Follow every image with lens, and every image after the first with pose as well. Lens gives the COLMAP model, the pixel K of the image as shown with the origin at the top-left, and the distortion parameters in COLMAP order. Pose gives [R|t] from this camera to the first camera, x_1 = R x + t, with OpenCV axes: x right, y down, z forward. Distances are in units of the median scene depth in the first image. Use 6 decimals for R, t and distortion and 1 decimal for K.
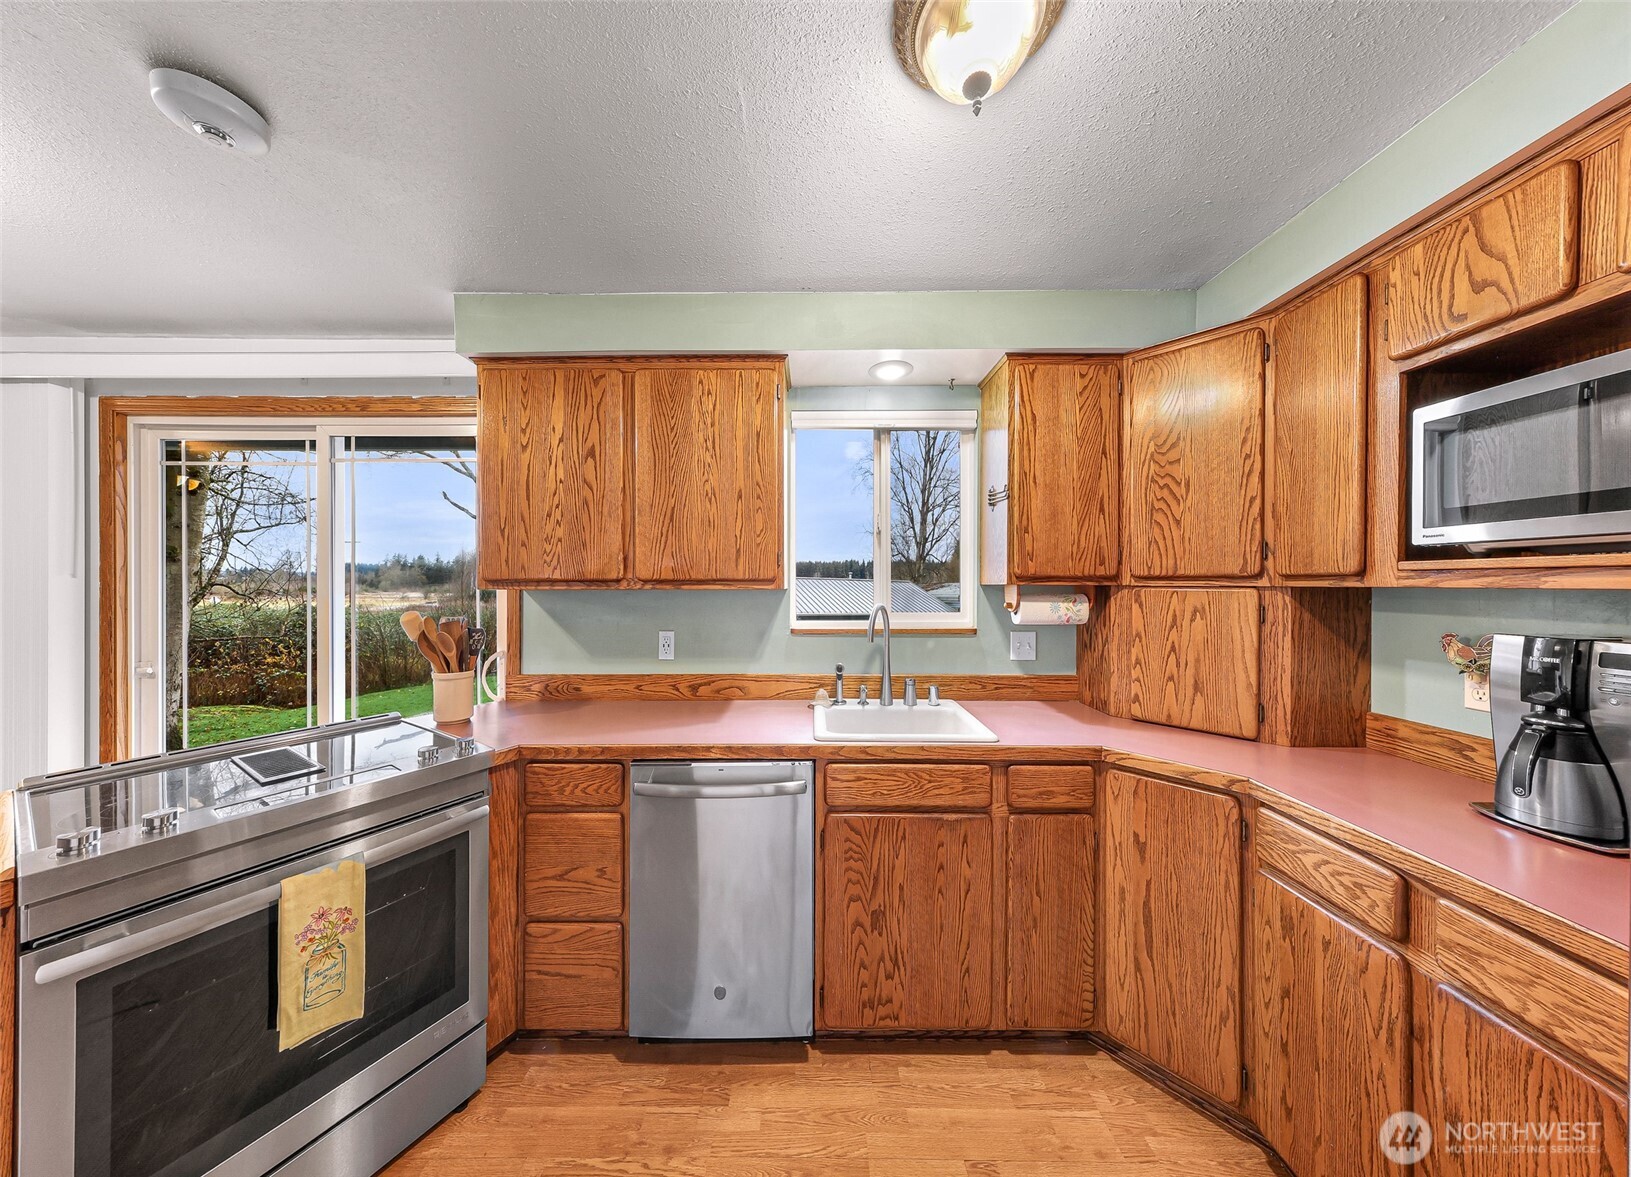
lens RADIAL K [[574.3, 0, 794.2], [0, 574.3, 586.4], [0, 0, 1]] dist [0.004951, 0.000102]
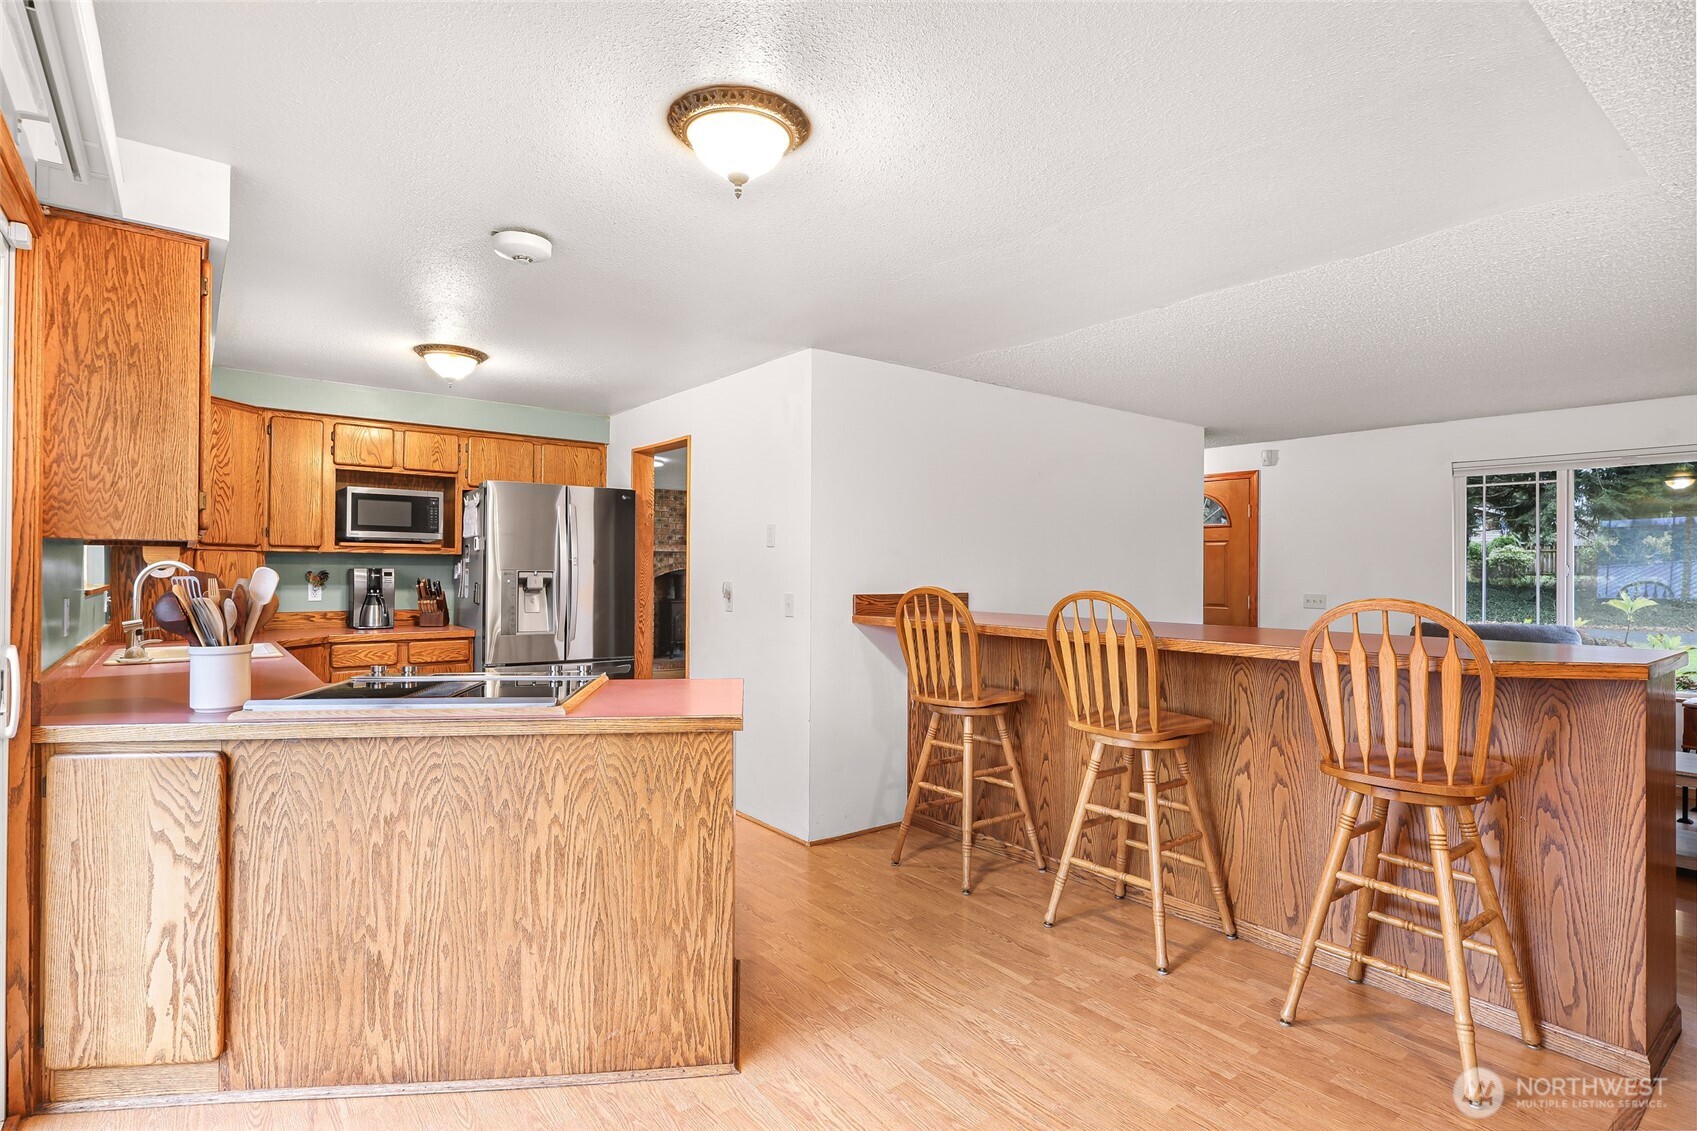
lens RADIAL K [[877.8, 0, 844.1], [0, 877.8, 565.9], [0, 0, 1]] dist [-0.001508, -0.000309]
pose [[-0.663296, 0.000111, 0.748357, -2.751925], [-0.002515, 0.999994, -0.002377, 0.053465], [-0.748353, -0.003459, -0.663292, 1.548080]]
